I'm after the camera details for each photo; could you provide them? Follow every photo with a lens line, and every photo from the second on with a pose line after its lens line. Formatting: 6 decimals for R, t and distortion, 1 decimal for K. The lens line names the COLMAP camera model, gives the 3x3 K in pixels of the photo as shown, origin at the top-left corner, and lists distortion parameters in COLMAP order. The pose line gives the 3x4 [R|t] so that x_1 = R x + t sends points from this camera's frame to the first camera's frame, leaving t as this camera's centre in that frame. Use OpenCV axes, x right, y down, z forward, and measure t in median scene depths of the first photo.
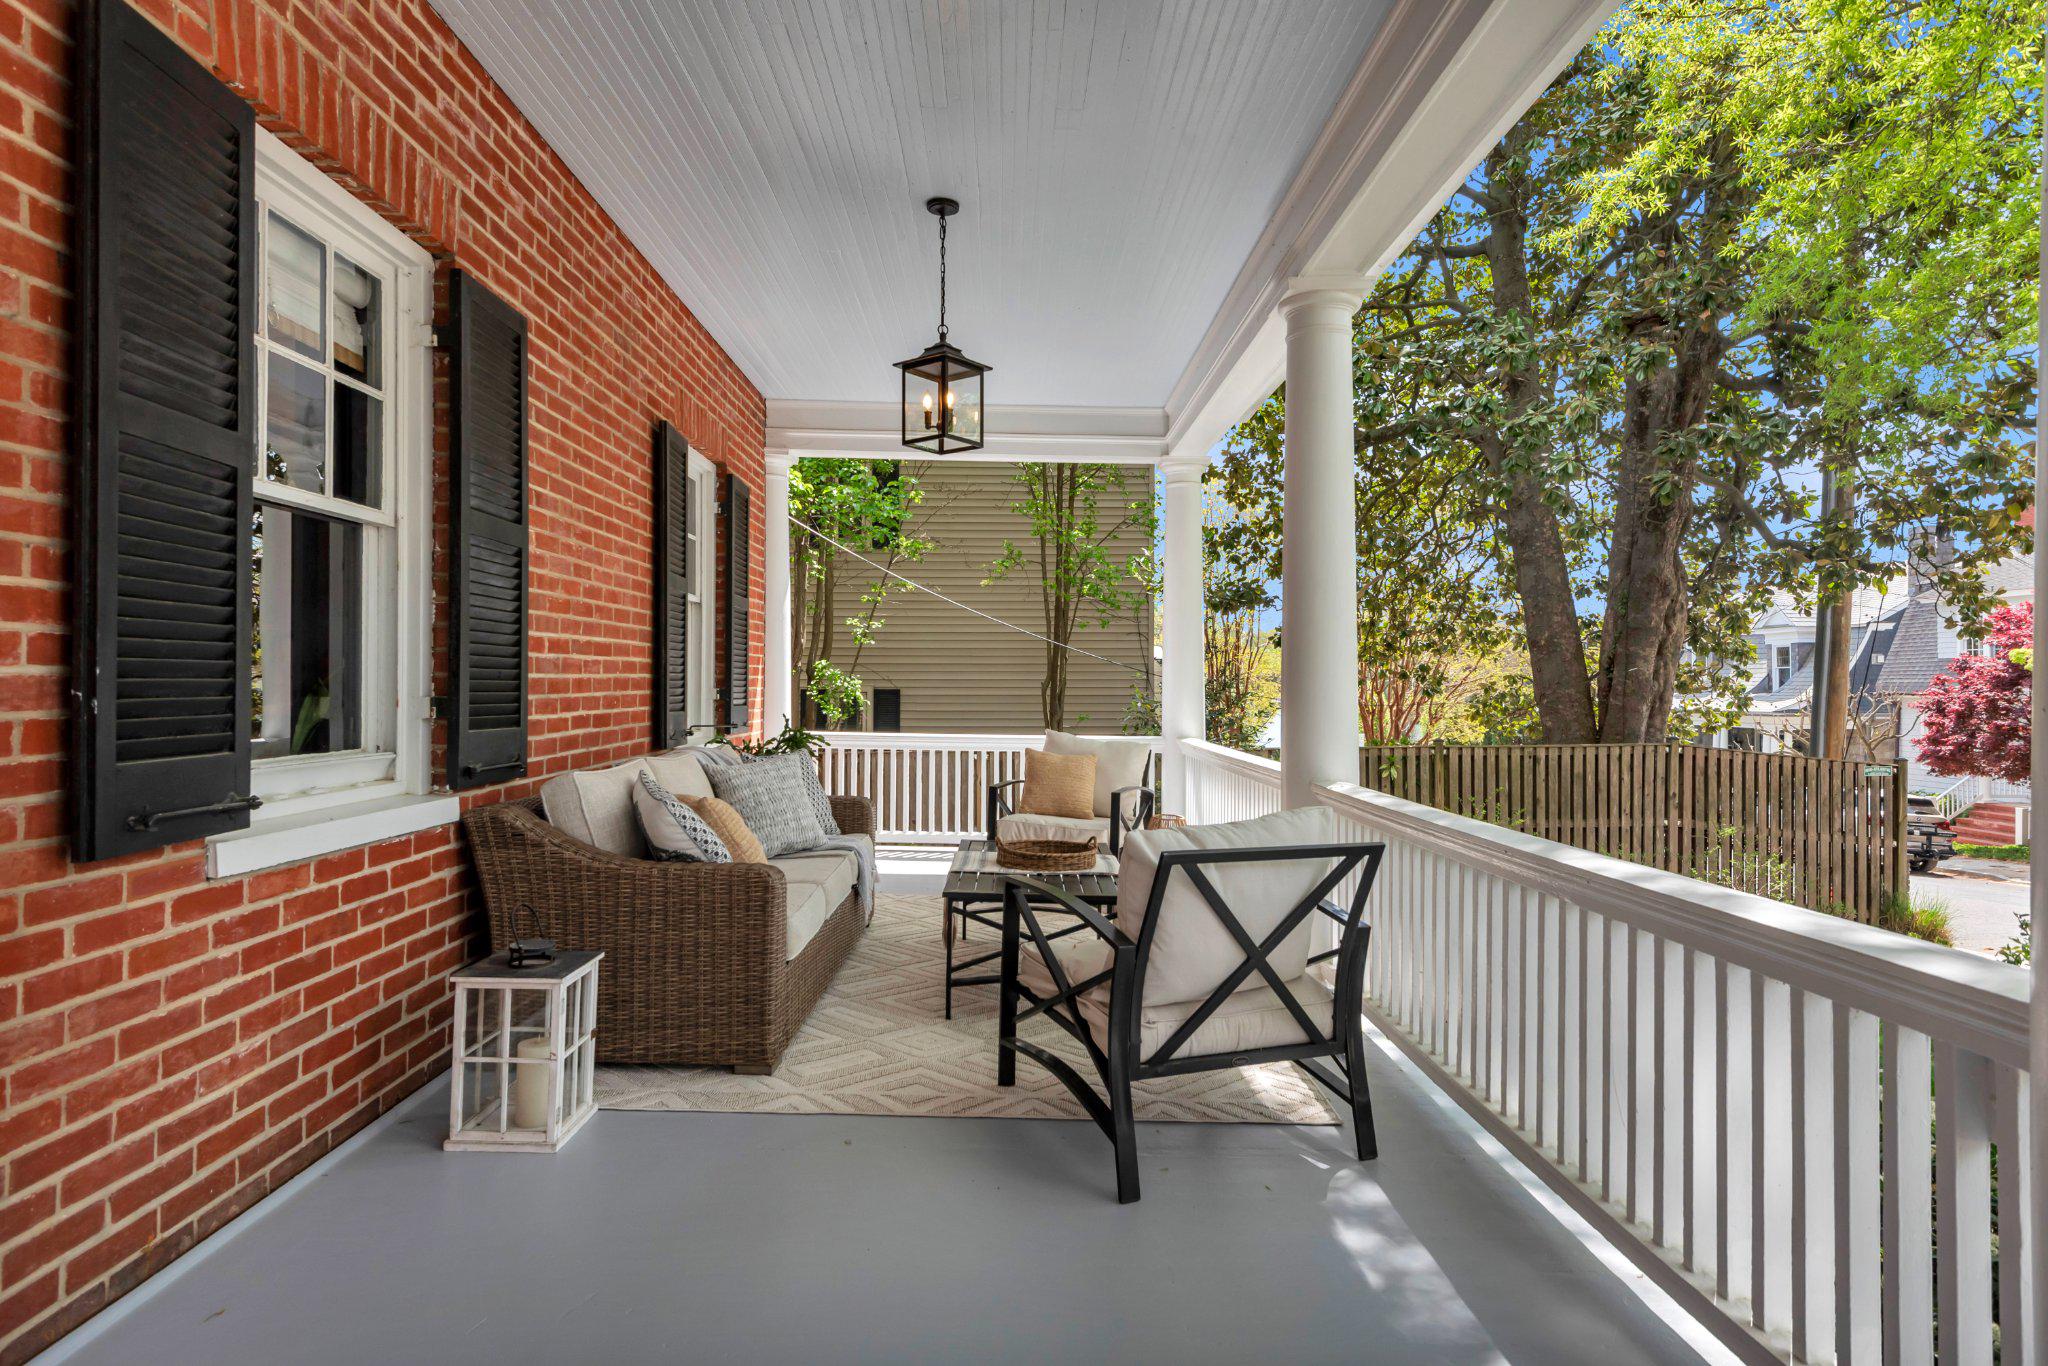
lens RADIAL K [[1111.0, 0, 1019.4], [0, 1111.0, 668.8], [0, 0, 1]] dist [0.028625, -0.006978]
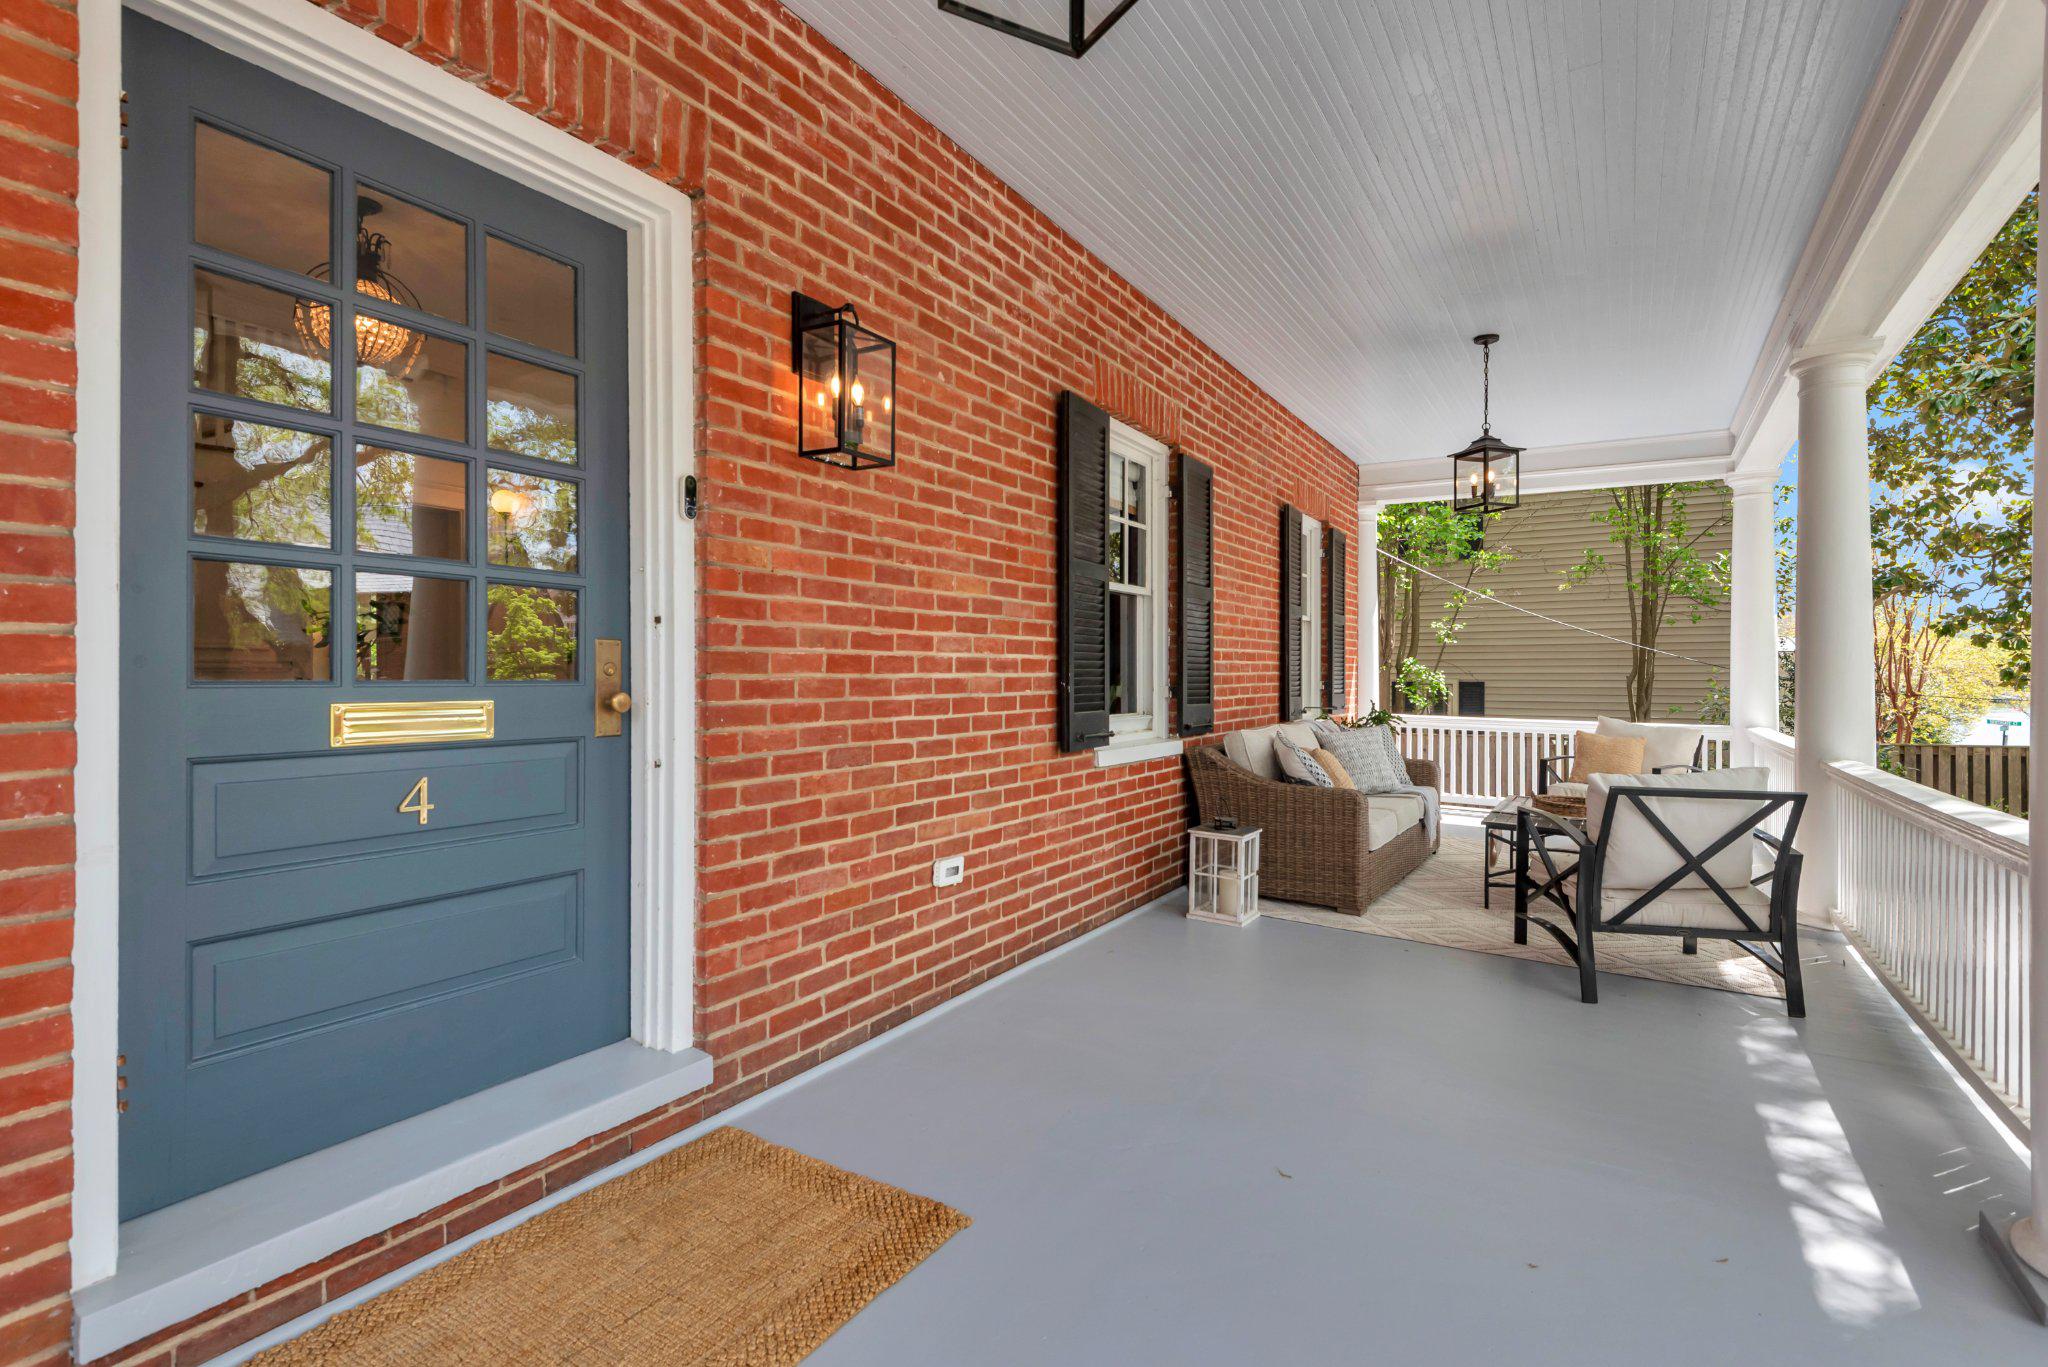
lens RADIAL K [[966.8, 0, 1018.4], [0, 966.8, 674.3], [0, 0, 1]] dist [0.011957, -0.003636]
pose [[0.843344, -0.001794, -0.537371, 0.072393], [0.008212, 0.999921, 0.009550, -0.006727], [0.537311, -0.012467, 0.843292, -0.280784]]
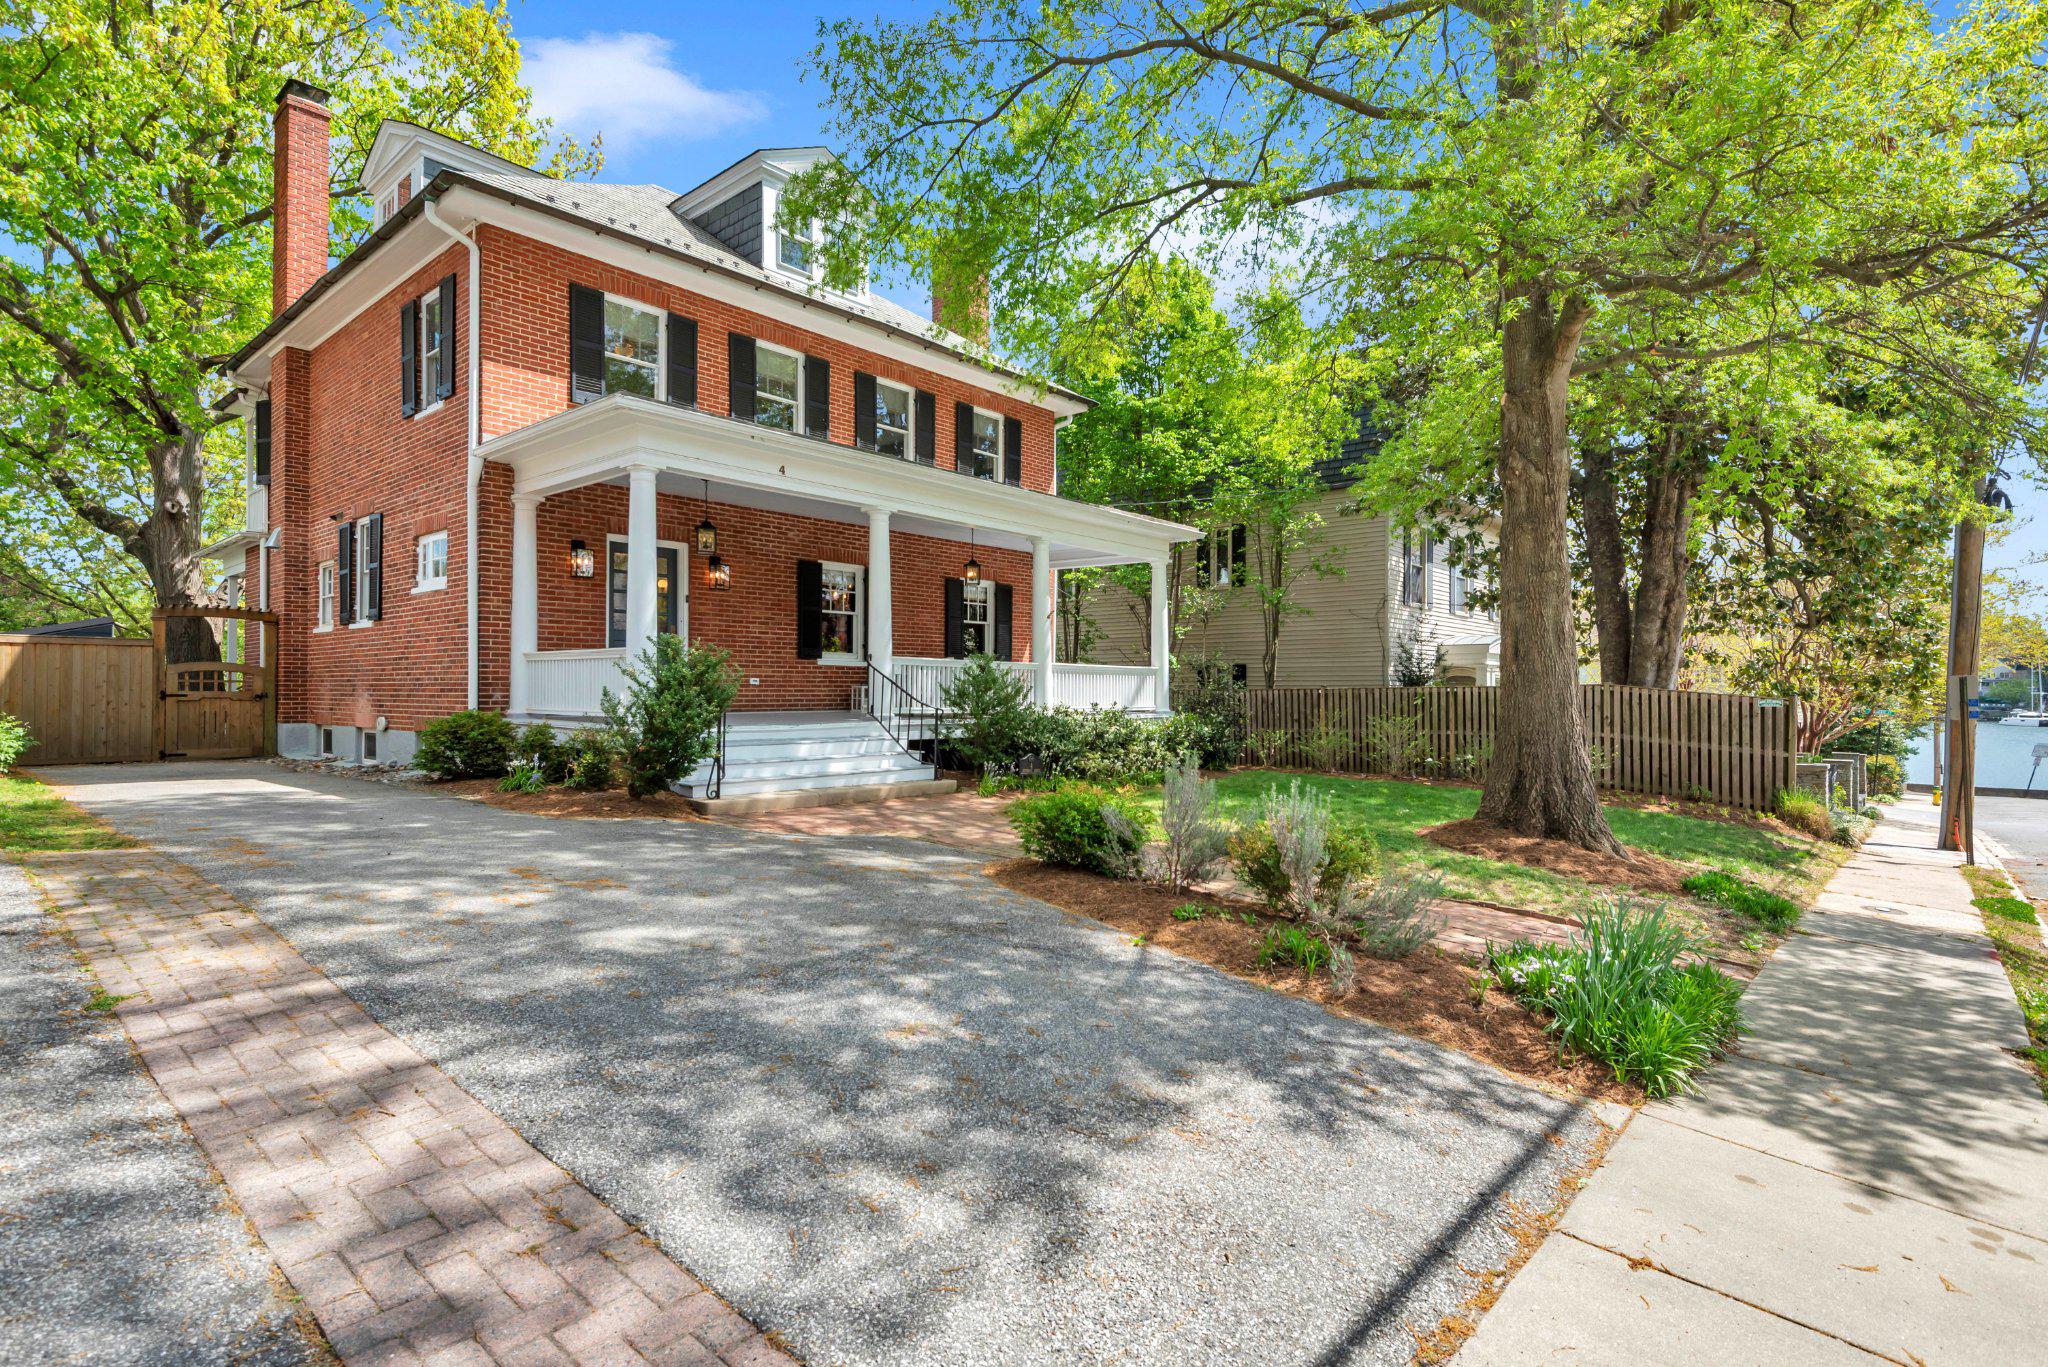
lens RADIAL K [[1041.2, 0, 1023.2], [0, 1041.2, 679.6], [0, 0, 1]] dist [-0.000163, -0.000011]
pose [[0.733009, -0.005784, -0.680194, 2.089551], [0.005168, 0.999982, -0.002934, 0.128785], [0.680199, -0.001364, 0.733026, -1.322590]]
